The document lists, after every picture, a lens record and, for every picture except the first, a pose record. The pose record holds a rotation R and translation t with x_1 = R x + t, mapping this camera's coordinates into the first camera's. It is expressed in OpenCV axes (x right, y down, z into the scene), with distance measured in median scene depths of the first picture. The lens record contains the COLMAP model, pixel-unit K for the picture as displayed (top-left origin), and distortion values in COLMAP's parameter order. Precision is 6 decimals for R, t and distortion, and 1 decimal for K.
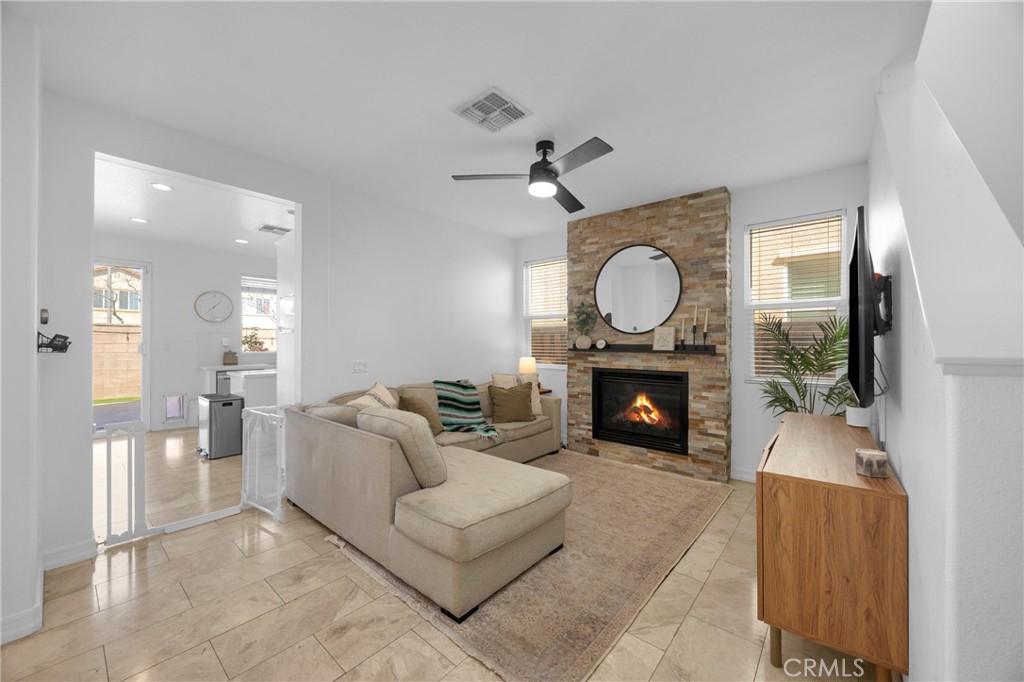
lens RADIAL K [[386.4, 0, 504.5], [0, 386.4, 339.1], [0, 0, 1]] dist [-0.006486, 0.000427]
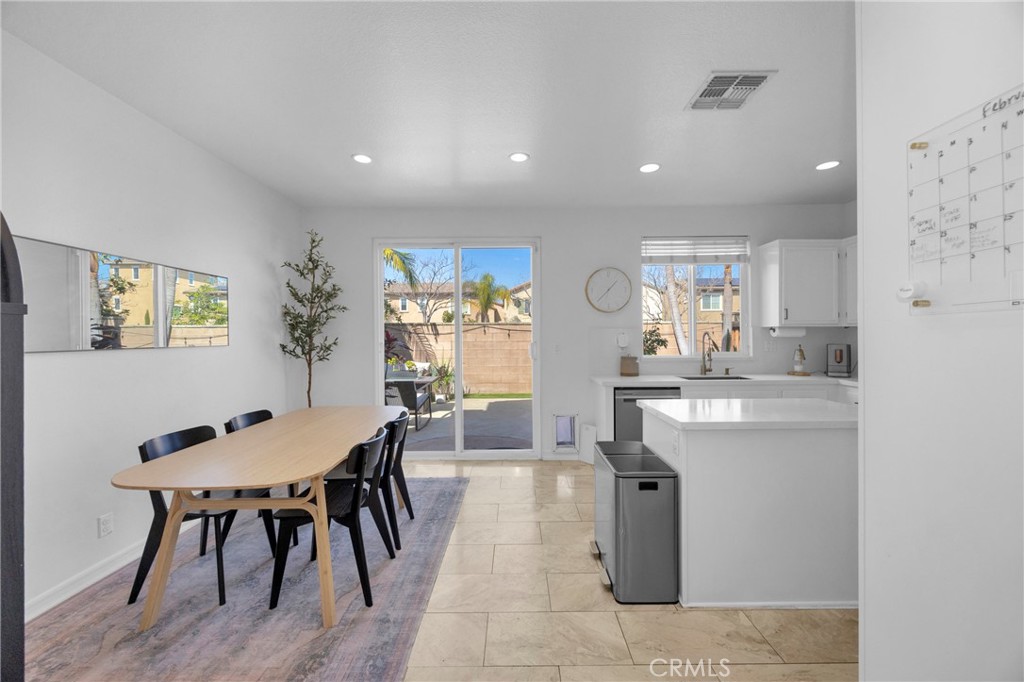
lens RADIAL K [[386.4, 0, 520.5], [0, 386.4, 342.2], [0, 0, 1]] dist [-0.006486, 0.000427]
pose [[0.666541, 0.005446, -0.745448, -0.597351], [0.009655, 0.999826, 0.015938, -0.005500], [0.745405, -0.017820, 0.666373, 0.732242]]
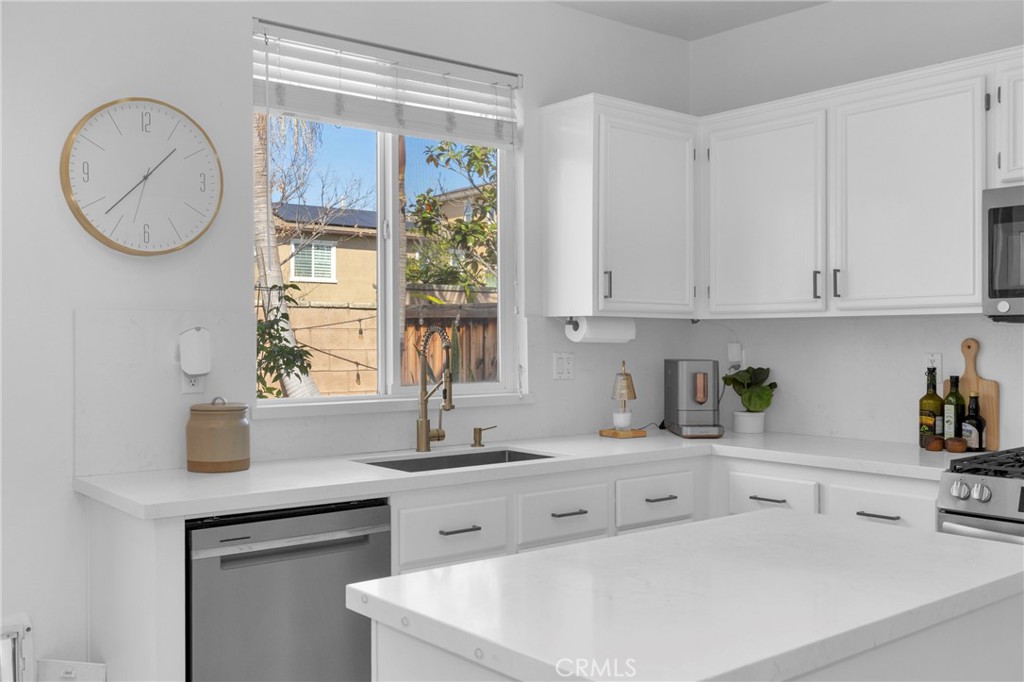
lens RADIAL K [[982.4, 0, 512.5], [0, 982.4, 341.2], [0, 0, 1]] dist [-0.014340, 0.000000]
pose [[0.984378, -0.001035, -0.176063, -0.831066], [0.001830, 0.999989, 0.004353, -0.002151], [0.176056, -0.004607, 0.984369, 0.929348]]
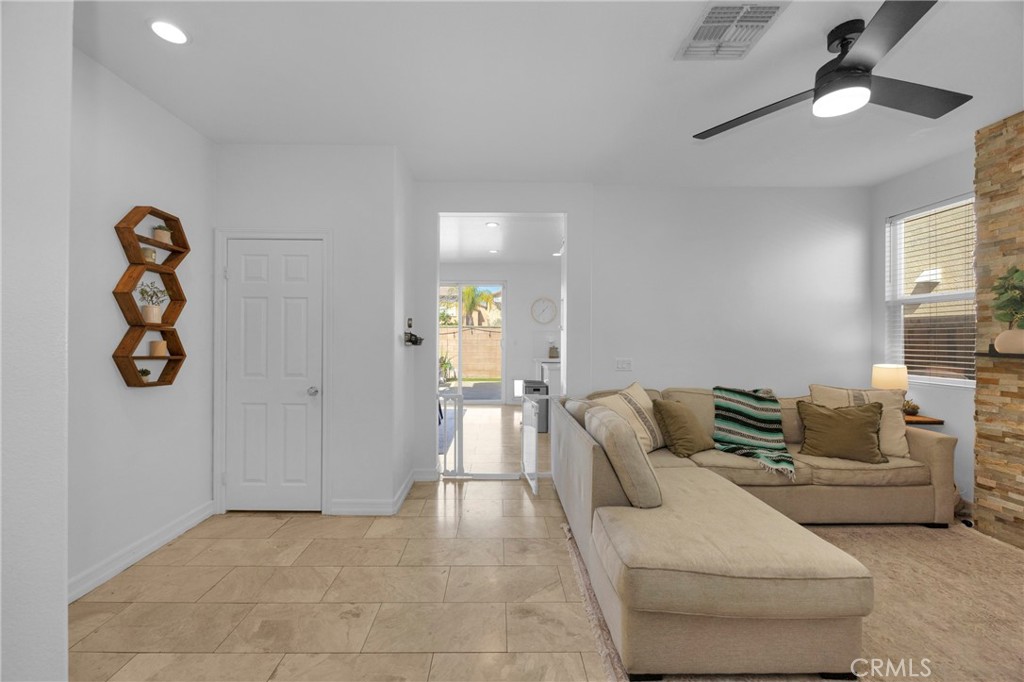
lens RADIAL K [[386.4, 0, 499.4], [0, 386.4, 336.2], [0, 0, 1]] dist [-0.006486, 0.000427]
pose [[0.658321, -0.002488, -0.752733, 0.159405], [0.002018, 0.999997, -0.001540, -0.000088], [0.752734, -0.000505, 0.658324, 0.122384]]
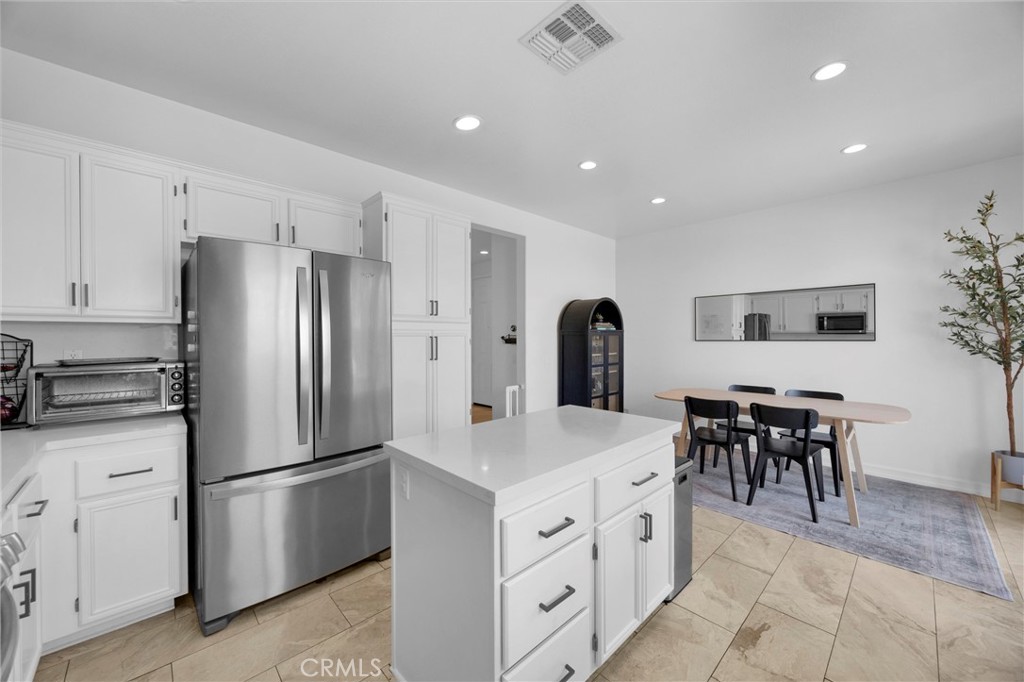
lens RADIAL K [[386.4, 0, 508.9], [0, 386.4, 338.0], [0, 0, 1]] dist [-0.006486, 0.000427]
pose [[-0.994977, -0.002223, 0.100076, -0.826761], [-0.002645, 0.999988, -0.004091, 0.011008], [-0.100065, -0.004335, -0.994971, 1.995312]]
